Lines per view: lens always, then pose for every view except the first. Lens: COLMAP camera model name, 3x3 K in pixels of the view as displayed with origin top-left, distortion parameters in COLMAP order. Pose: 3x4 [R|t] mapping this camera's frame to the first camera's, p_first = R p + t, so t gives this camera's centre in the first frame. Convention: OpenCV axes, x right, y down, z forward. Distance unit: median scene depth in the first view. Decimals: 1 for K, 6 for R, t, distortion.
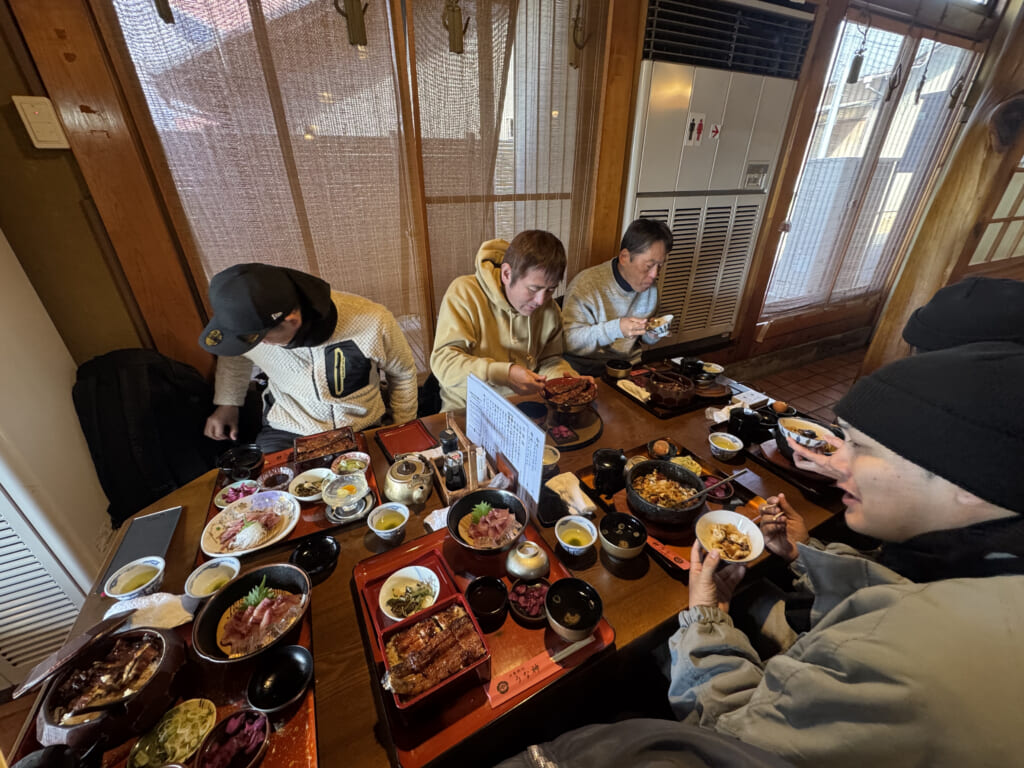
lens RADIAL K [[413.4, 0, 515.1], [0, 413.4, 387.6], [0, 0, 1]] dist [0.000630, 0.000016]
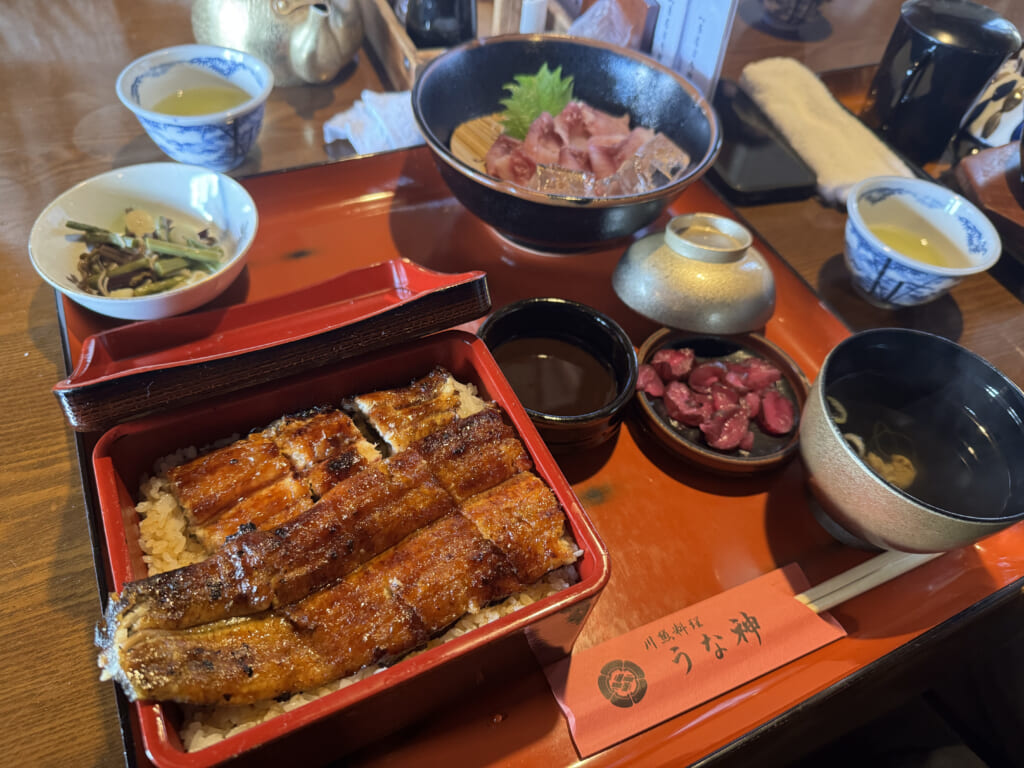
lens RADIAL K [[709.6, 0, 513.2], [0, 709.6, 383.7], [0, 0, 1]] dist [0.033133, -0.001111]
pose [[0.993221, 0.108398, 0.041979, -0.127020], [-0.116242, 0.924762, 0.362358, 0.396460], [0.000459, -0.364781, 0.931093, 0.642130]]
